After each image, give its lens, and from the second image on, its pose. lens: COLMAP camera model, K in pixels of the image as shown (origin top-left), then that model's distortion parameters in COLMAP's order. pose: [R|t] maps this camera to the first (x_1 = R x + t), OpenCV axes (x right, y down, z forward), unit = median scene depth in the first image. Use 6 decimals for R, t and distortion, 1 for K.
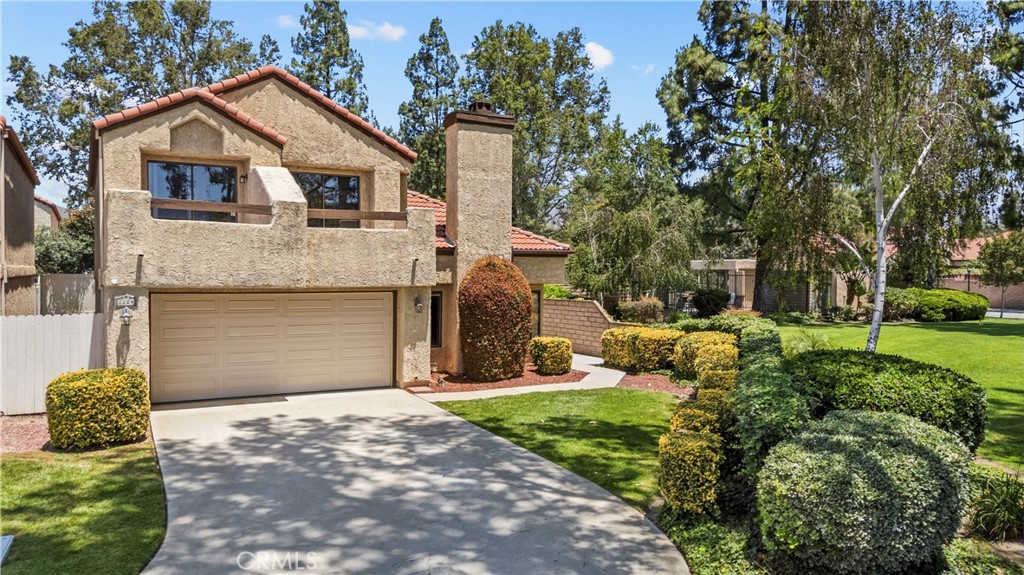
lens RADIAL K [[747.0, 0, 504.7], [0, 747.0, 287.9], [0, 0, 1]] dist [0.088871, -0.118841]
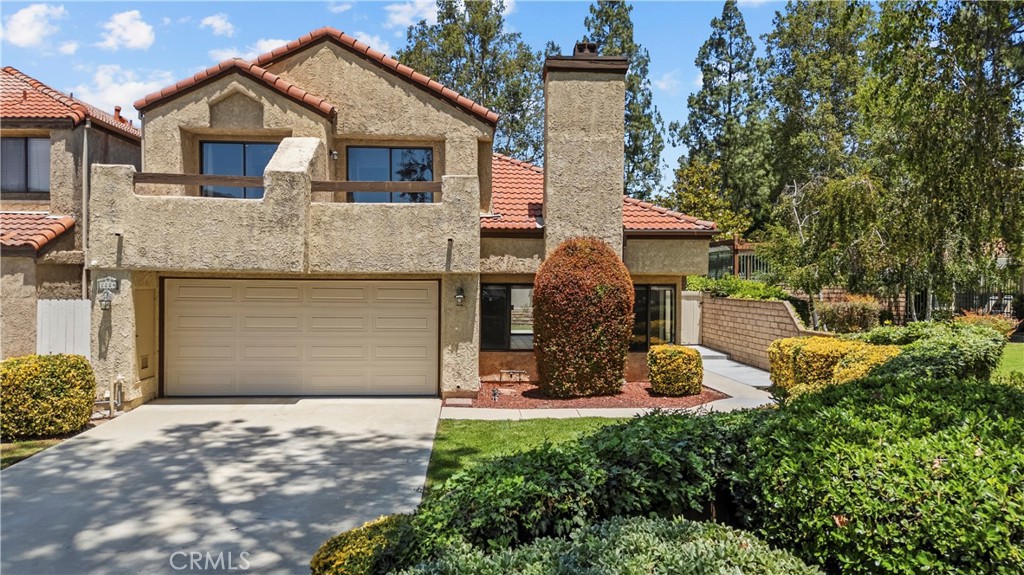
lens RADIAL K [[747.0, 0, 504.7], [0, 747.0, 287.9], [0, 0, 1]] dist [0.088871, -0.118841]
pose [[0.905716, 0.006603, -0.423834, 0.265809], [-0.011234, 0.999901, -0.008429, 0.019318], [0.423737, 0.012396, 0.905701, 0.287777]]
